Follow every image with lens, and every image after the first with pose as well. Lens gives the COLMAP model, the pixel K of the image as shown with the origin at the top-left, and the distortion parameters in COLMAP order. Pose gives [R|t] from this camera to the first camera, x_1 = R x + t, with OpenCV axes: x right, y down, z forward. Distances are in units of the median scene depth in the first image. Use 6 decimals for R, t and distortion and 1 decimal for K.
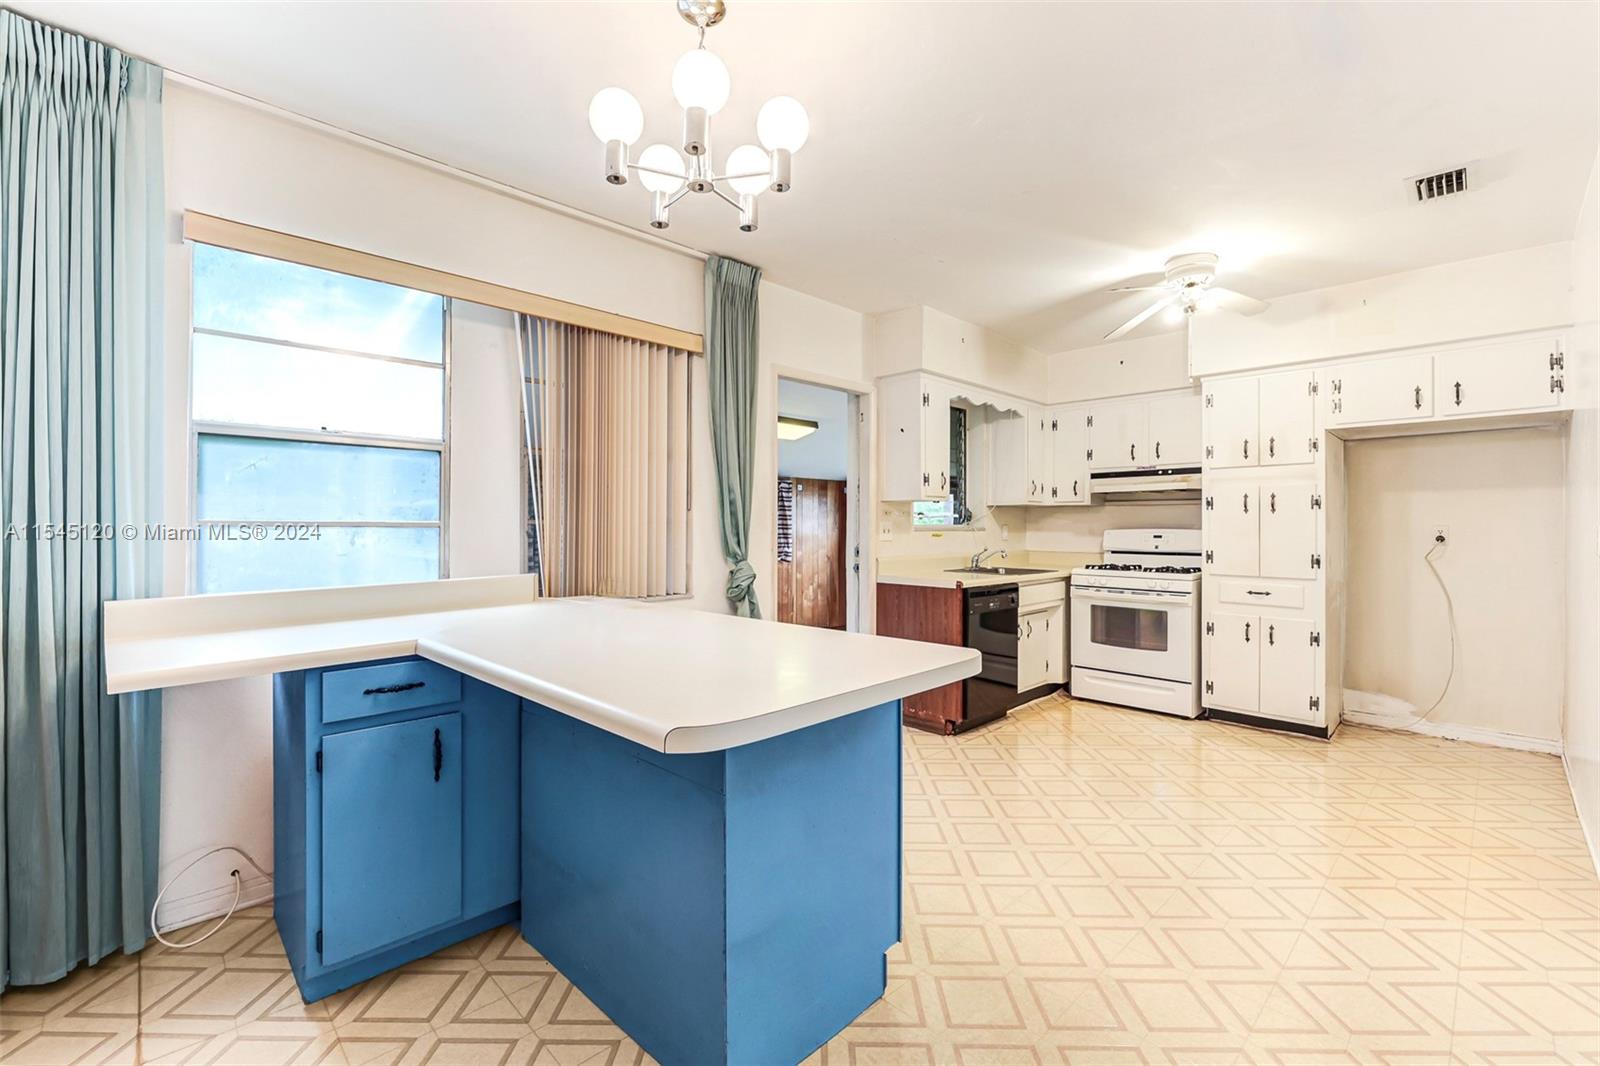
lens RADIAL K [[684.6, 0, 792.0], [0, 684.6, 522.9], [0, 0, 1]] dist [-0.001568, -0.000570]
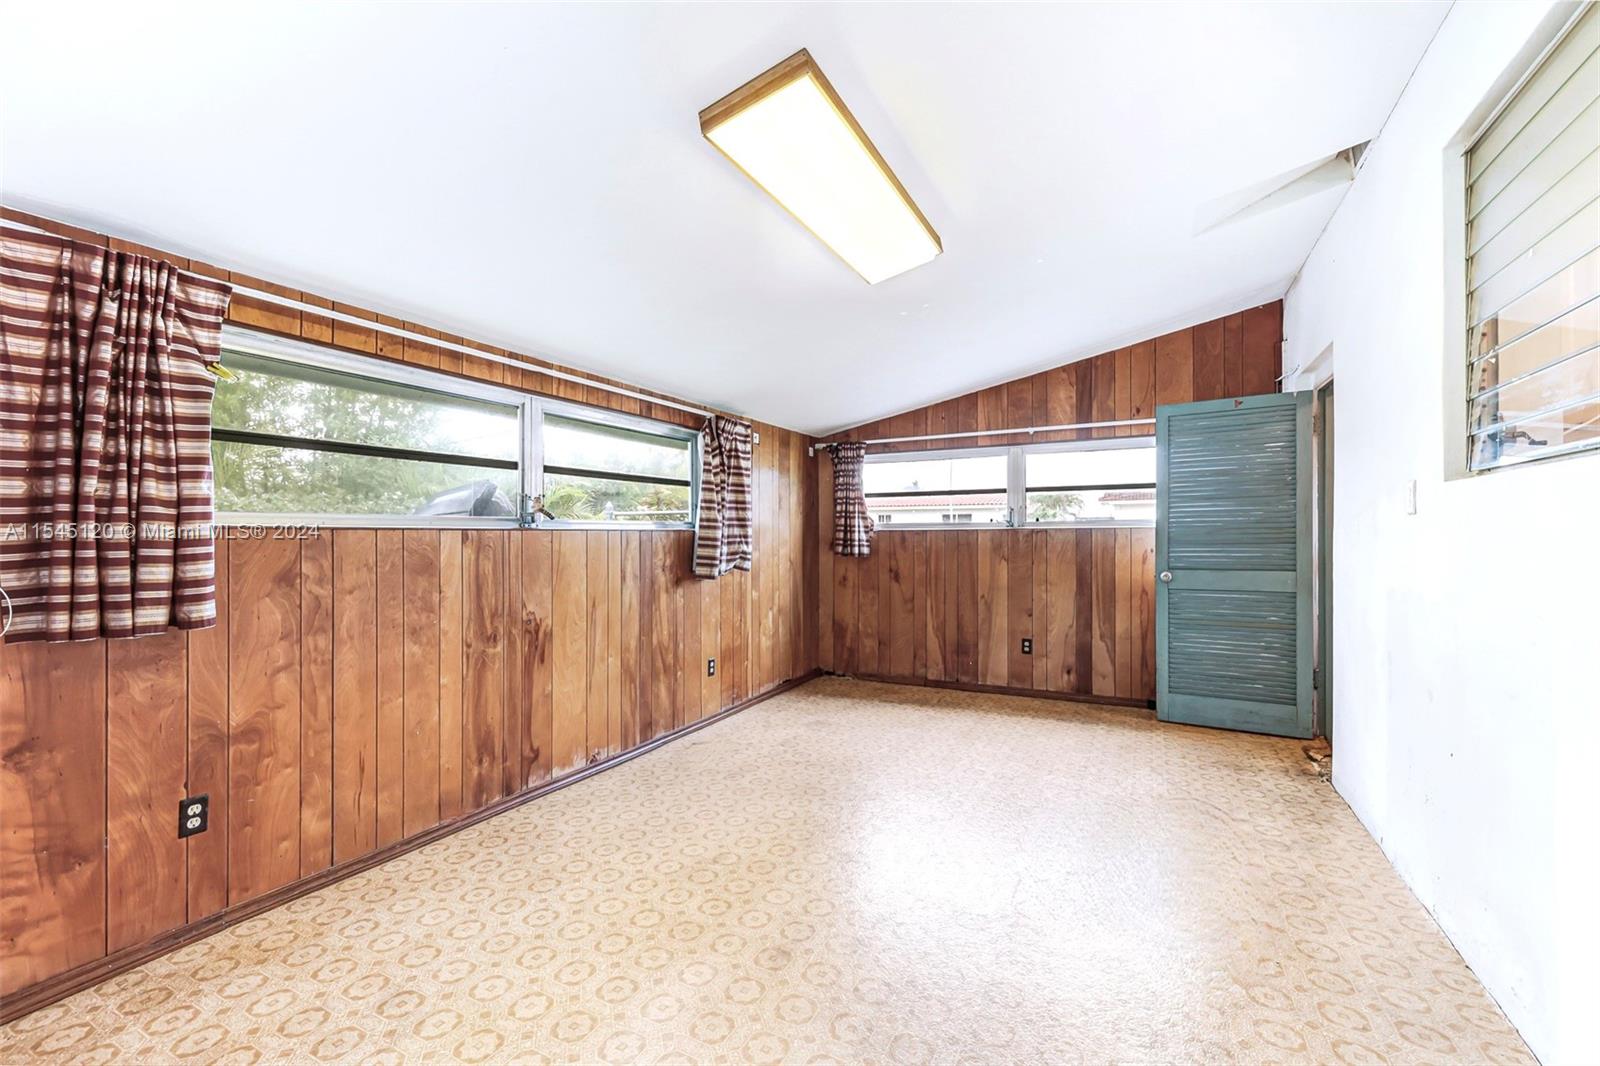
lens RADIAL K [[676.8, 0, 800.0], [0, 676.8, 533.0], [0, 0, 1]] dist [0.000718, 0.000032]
pose [[0.950736, -0.004276, 0.309973, -0.263113], [0.003241, 0.999987, 0.003851, 0.050577], [-0.309985, -0.002657, 0.950738, 0.952305]]
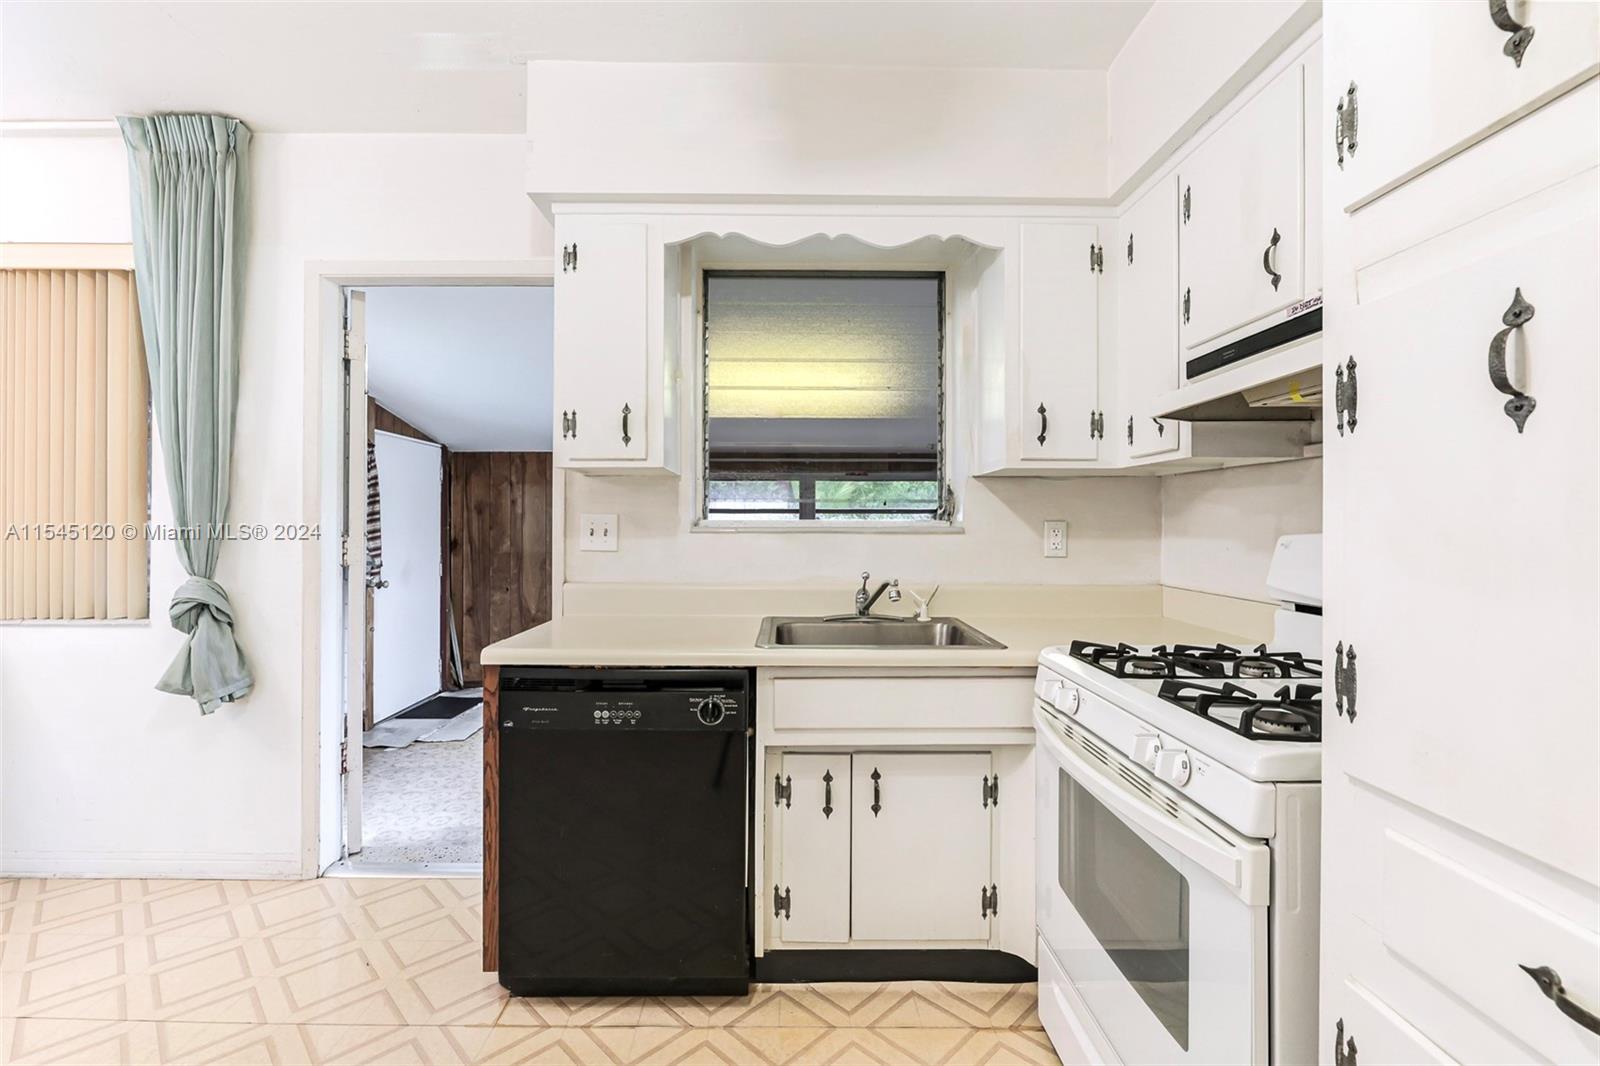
lens RADIAL K [[678.4, 0, 789.5], [0, 678.4, 520.9], [0, 0, 1]] dist [-0.007152, 0.000123]
pose [[0.718653, -0.004132, -0.695357, 0.624065], [0.000961, 0.999987, -0.004948, 0.006444], [0.695368, 0.002888, 0.718648, 0.754059]]
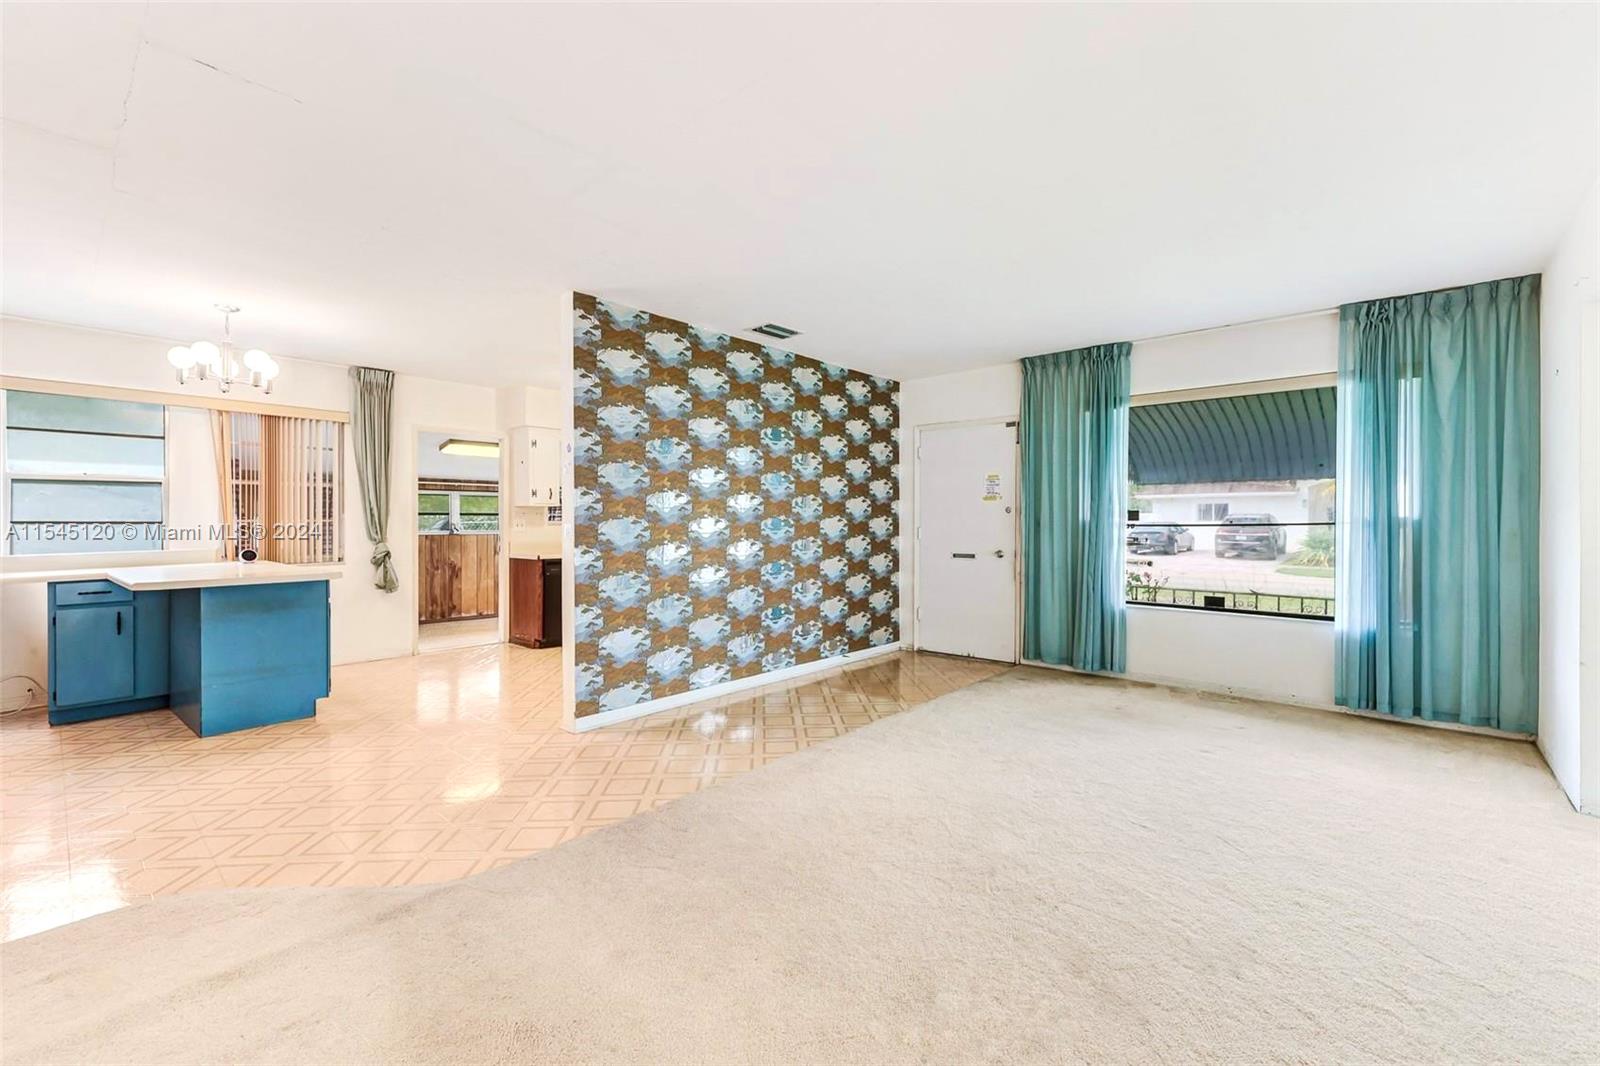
lens RADIAL K [[683.6, 0, 801.9], [0, 683.6, 525.2], [0, 0, 1]] dist [0.001182, 0.009189]
pose [[0.997432, -0.003494, 0.071529, 0.697836], [0.002719, 0.999937, 0.010928, -0.004017], [-0.071563, -0.010706, 0.997379, -0.642097]]
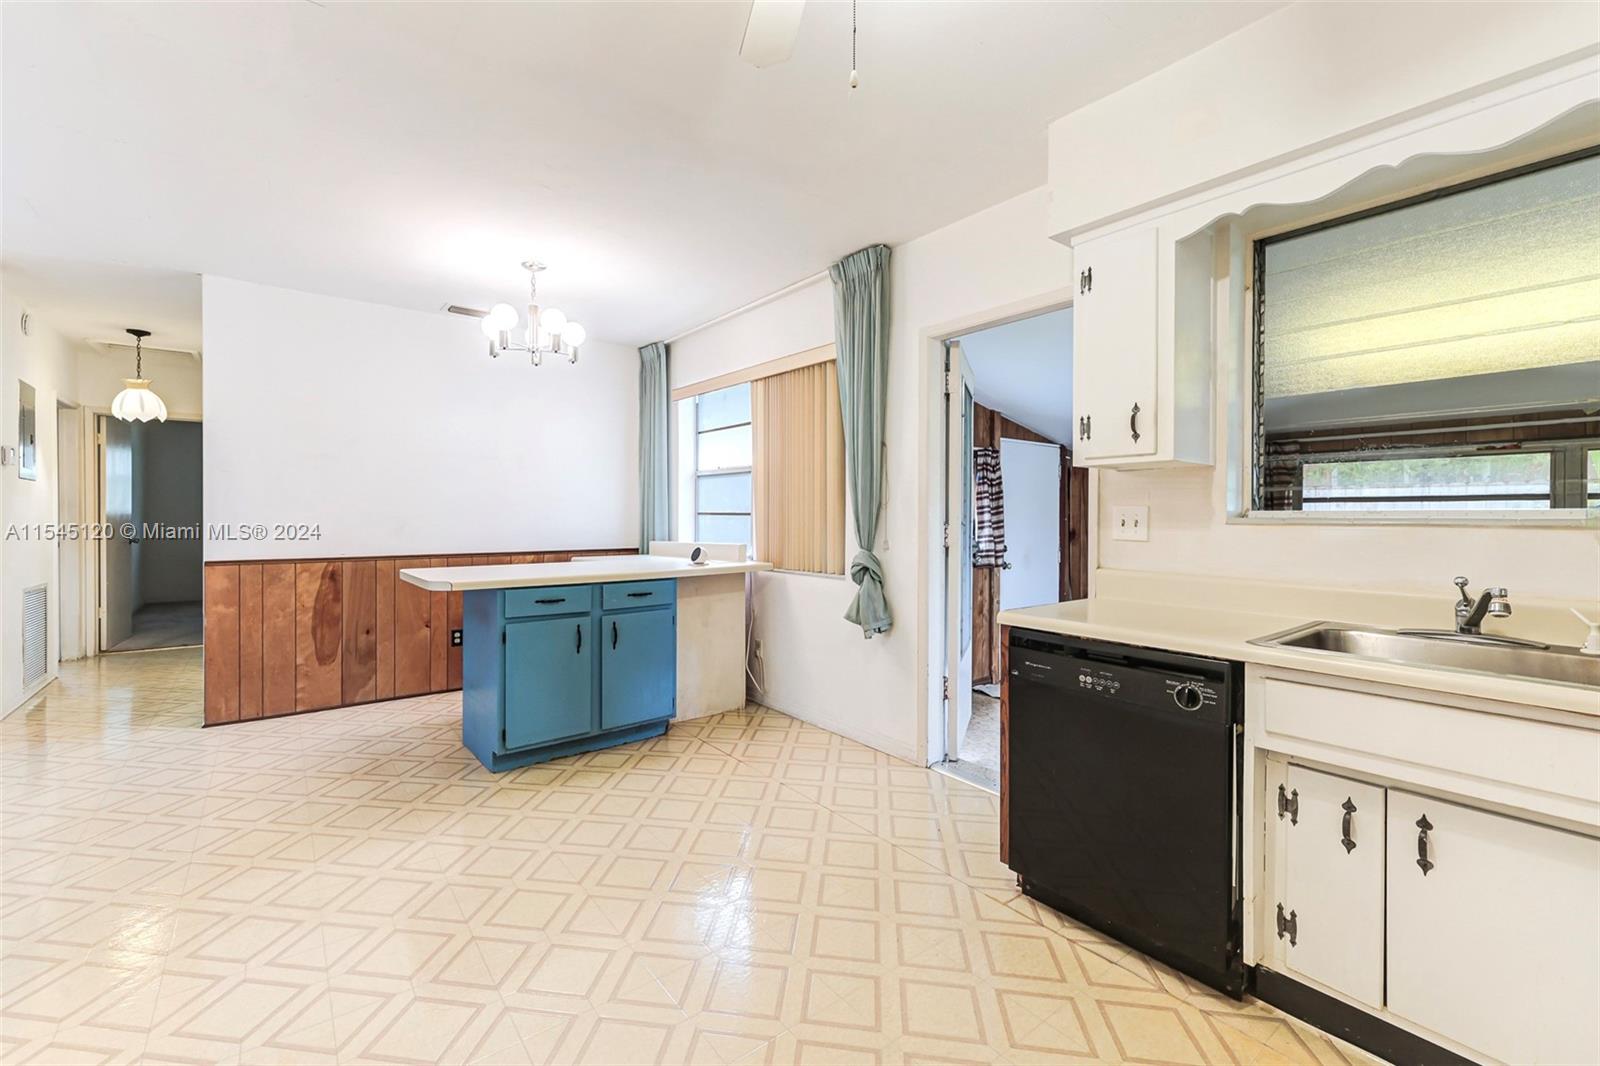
lens RADIAL K [[674.4, 0, 788.9], [0, 674.4, 518.1], [0, 0, 1]] dist [0.004991, 0.000449]
pose [[-0.116462, 0.001839, -0.993193, 0.744052], [0.000385, 0.999998, 0.001807, 0.007296], [0.993195, -0.000172, -0.116462, 0.814349]]
